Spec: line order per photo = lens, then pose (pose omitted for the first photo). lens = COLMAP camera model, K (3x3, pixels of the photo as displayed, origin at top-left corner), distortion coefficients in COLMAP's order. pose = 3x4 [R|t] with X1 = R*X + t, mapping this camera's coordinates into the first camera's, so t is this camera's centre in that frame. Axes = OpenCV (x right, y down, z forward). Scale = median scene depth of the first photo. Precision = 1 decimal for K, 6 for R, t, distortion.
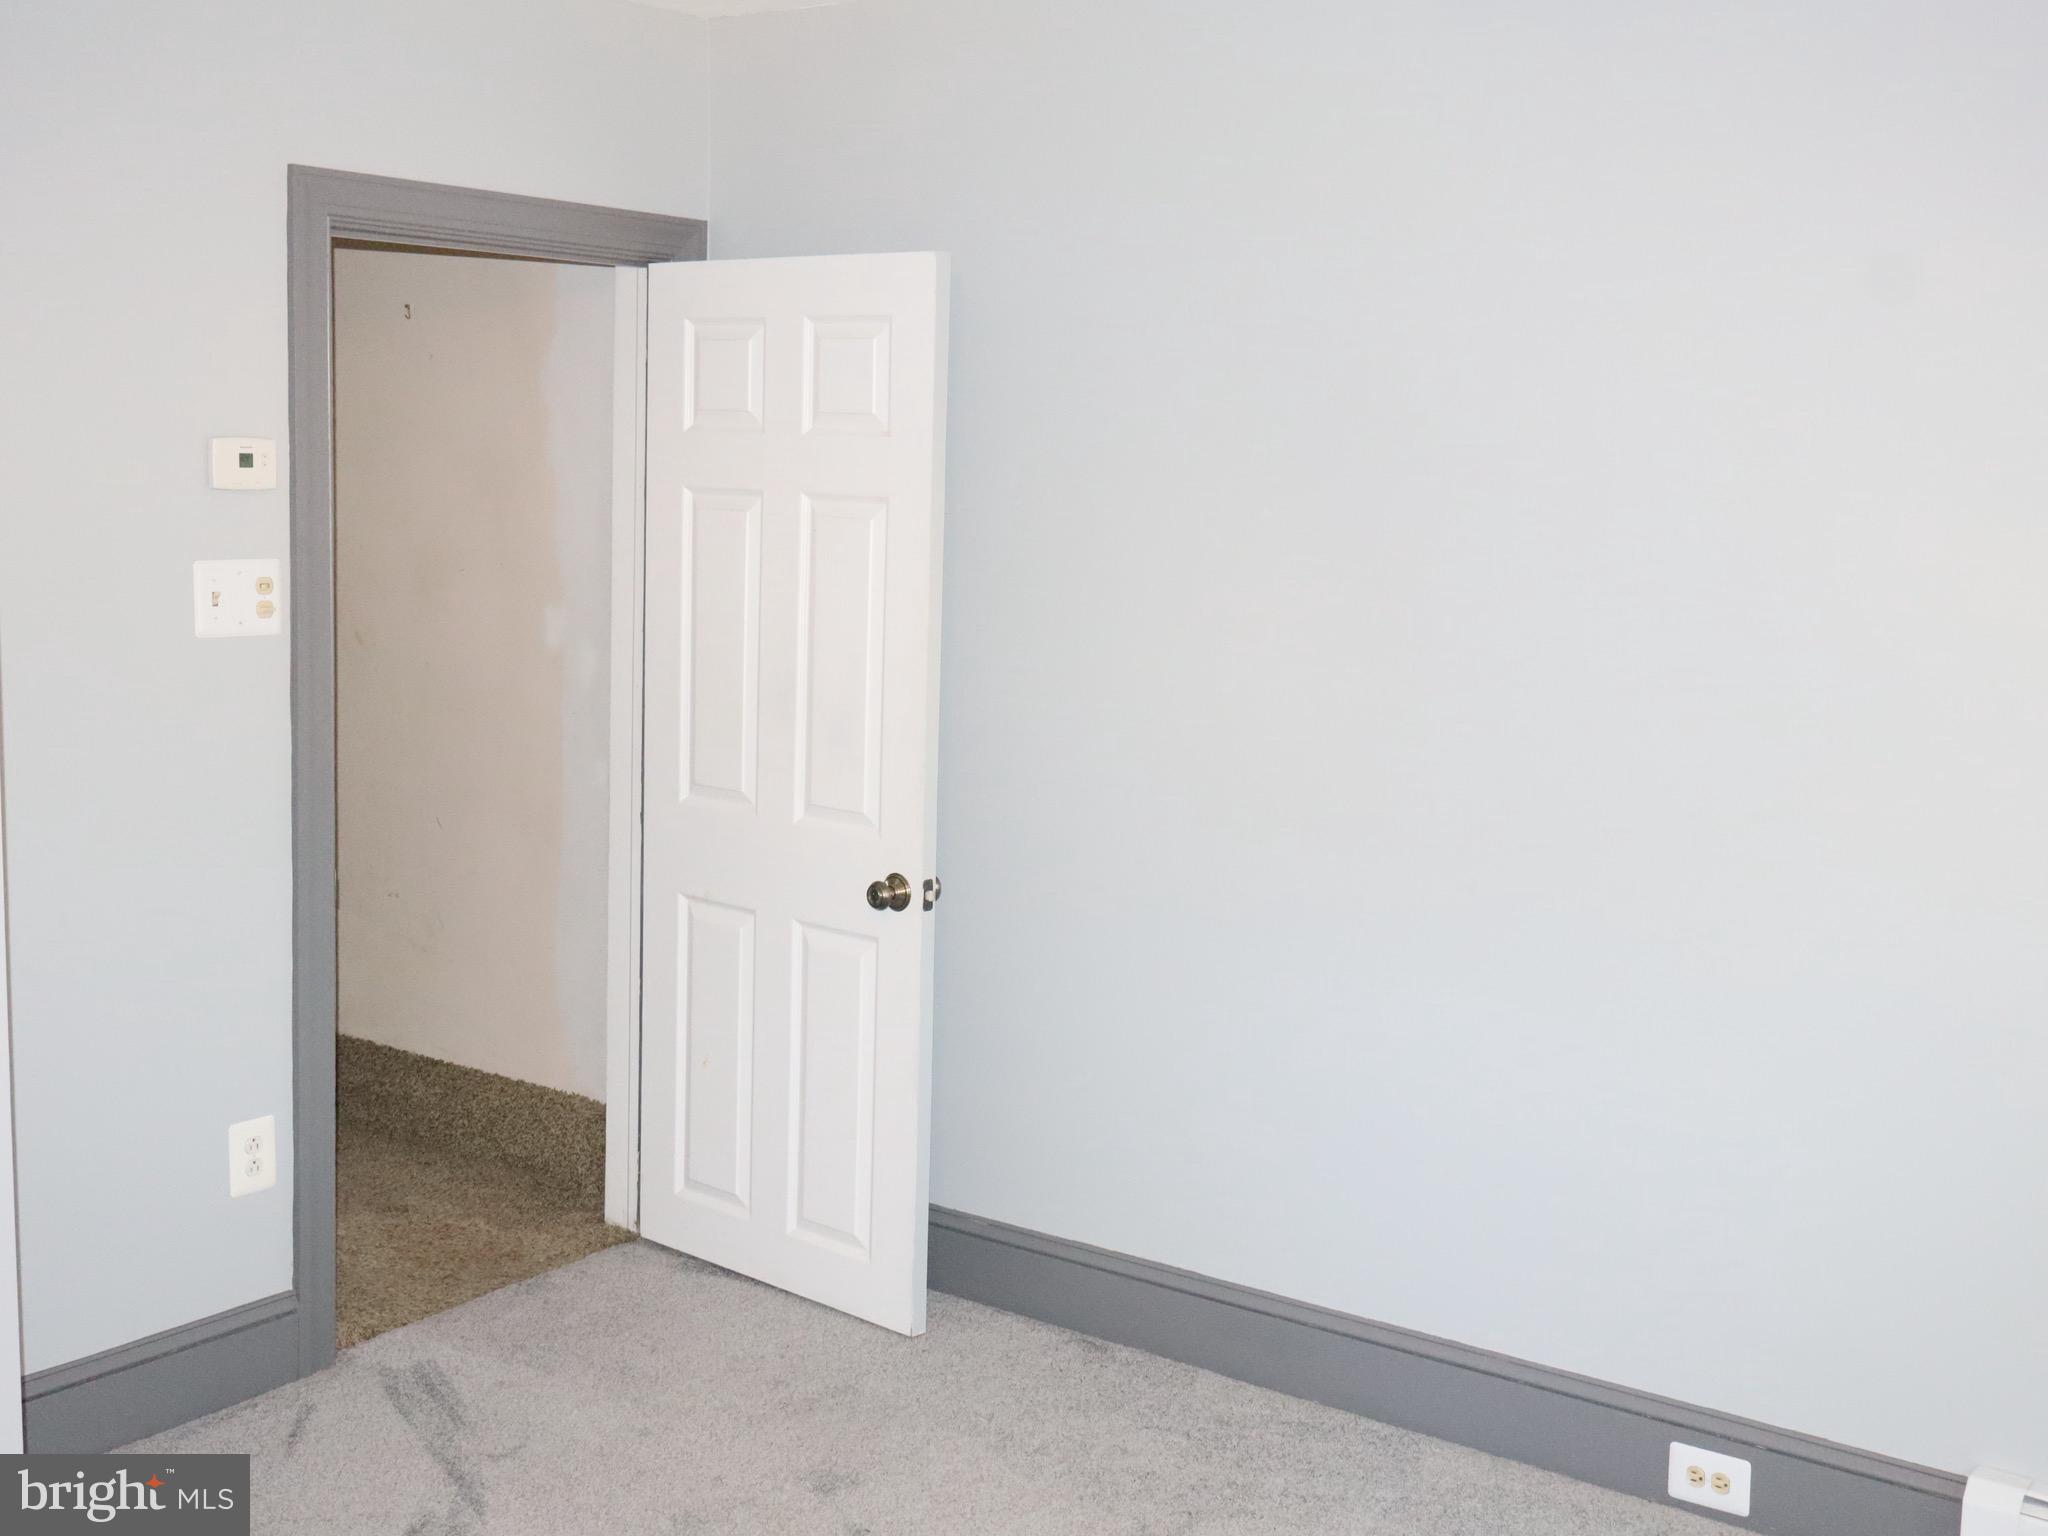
lens RADIAL K [[2234.7, 0, 1026.7], [0, 2234.7, 766.4], [0, 0, 1]] dist [-0.054243, 0.000000]
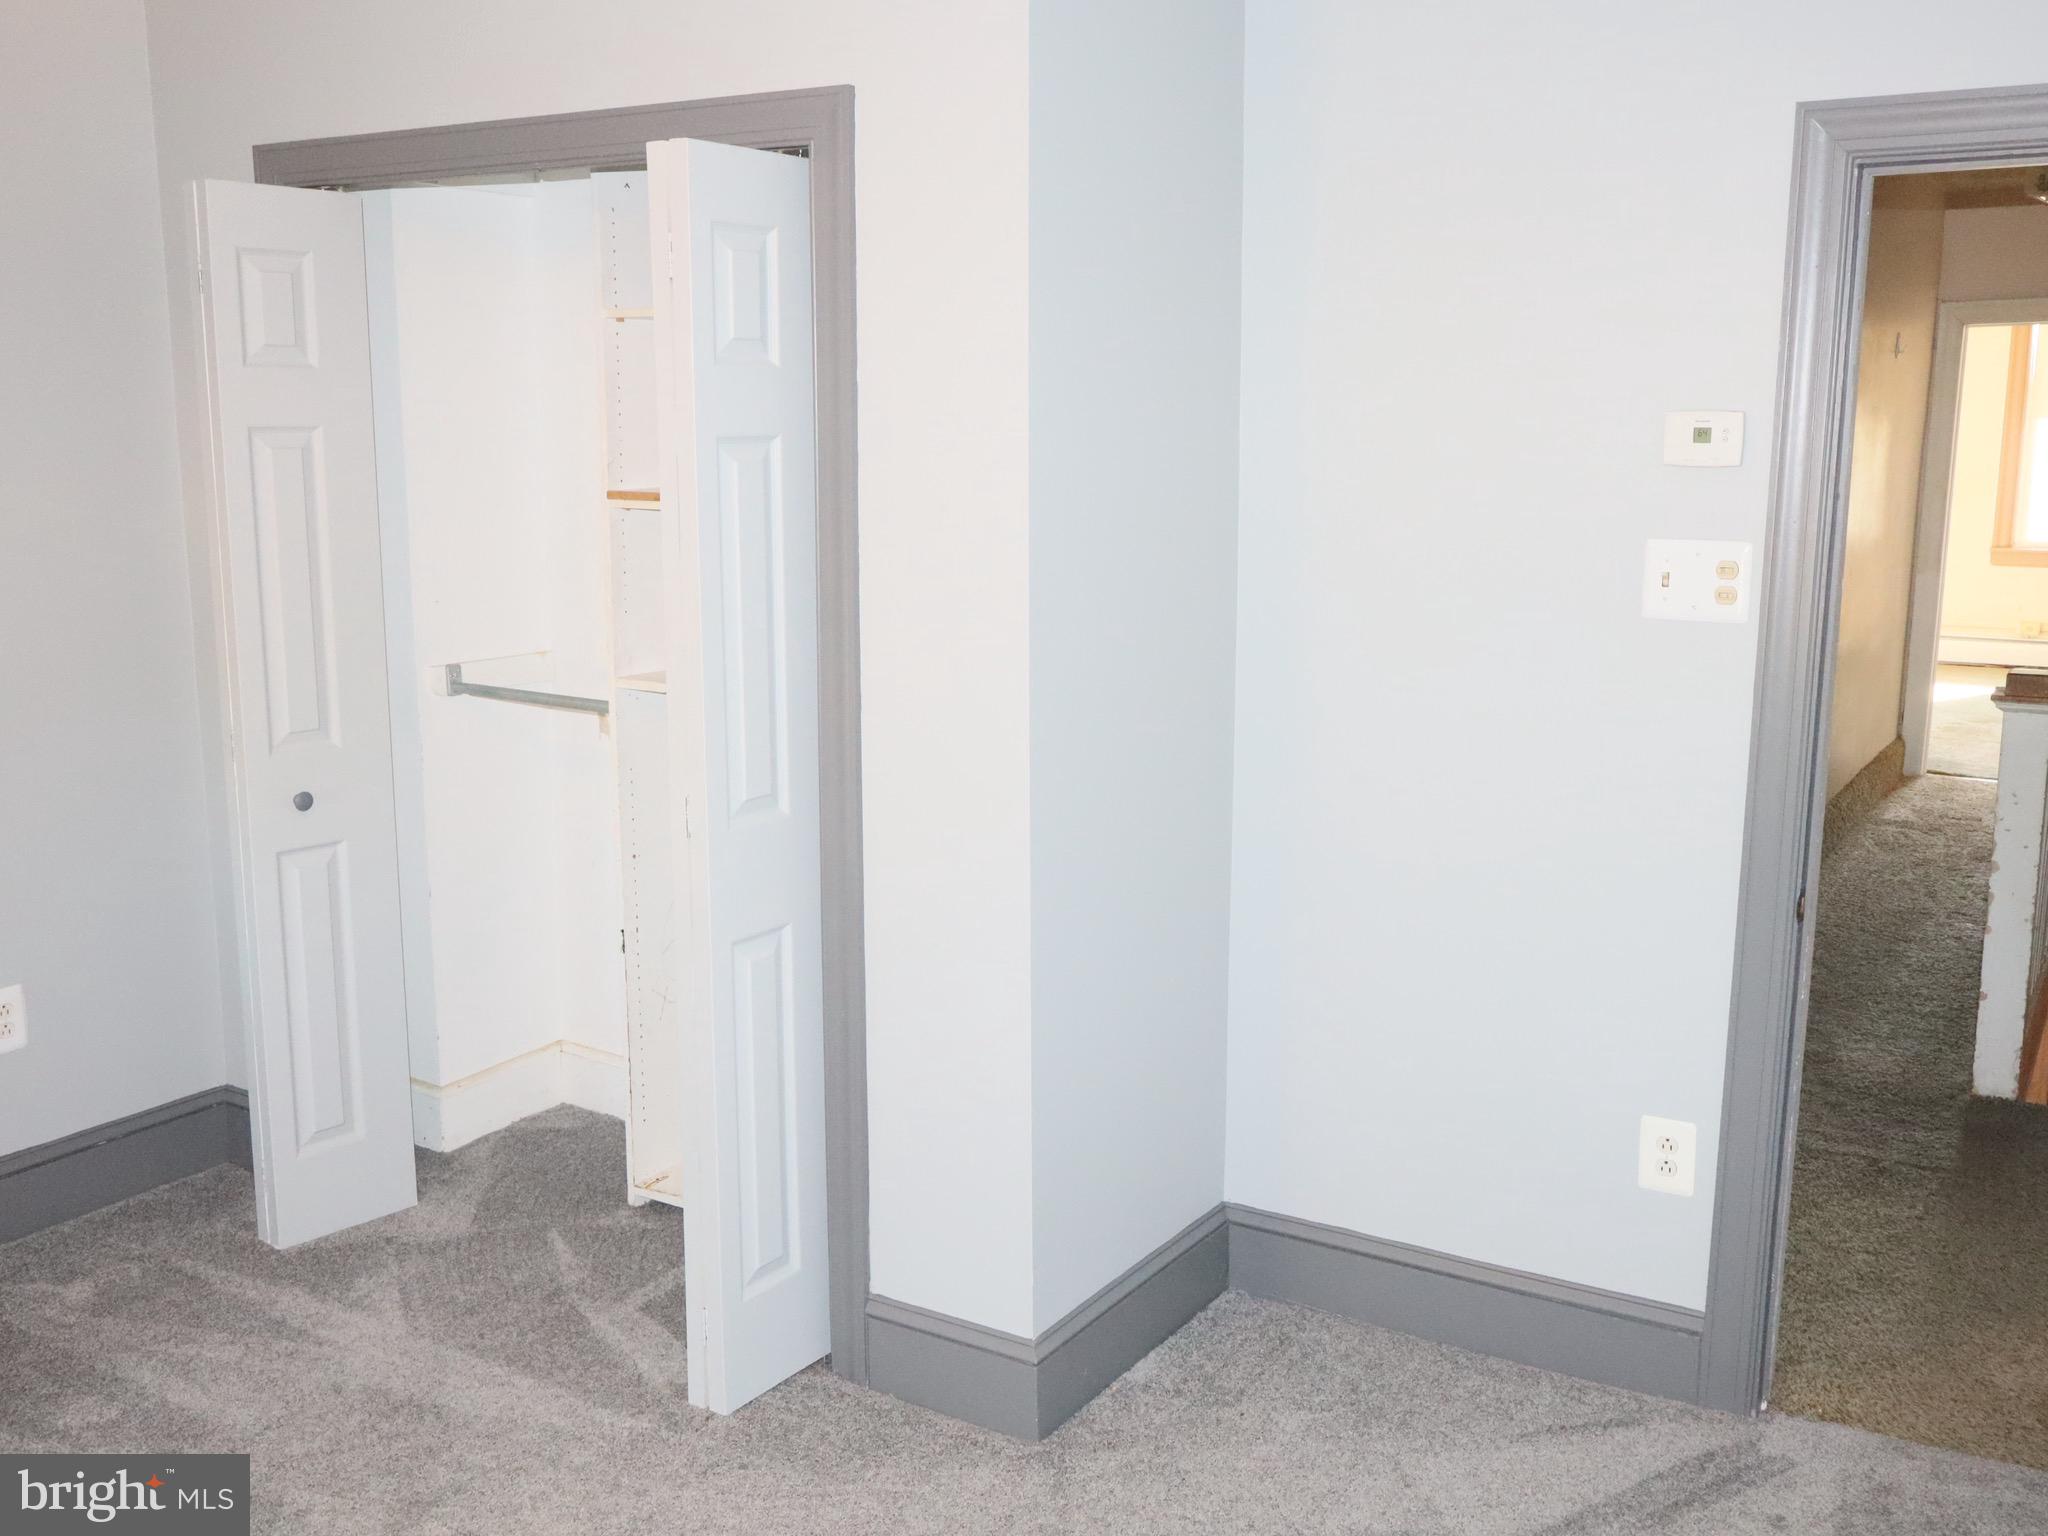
lens RADIAL K [[1895.4, 0, 1025.4], [0, 1895.4, 776.1], [0, 0, 1]] dist [-0.008736, 0.000000]
pose [[0.090699, 0.159769, -0.982979, 0.425574], [-0.132465, 0.980212, 0.147097, -0.074145], [0.987029, 0.116869, 0.110068, 0.627511]]
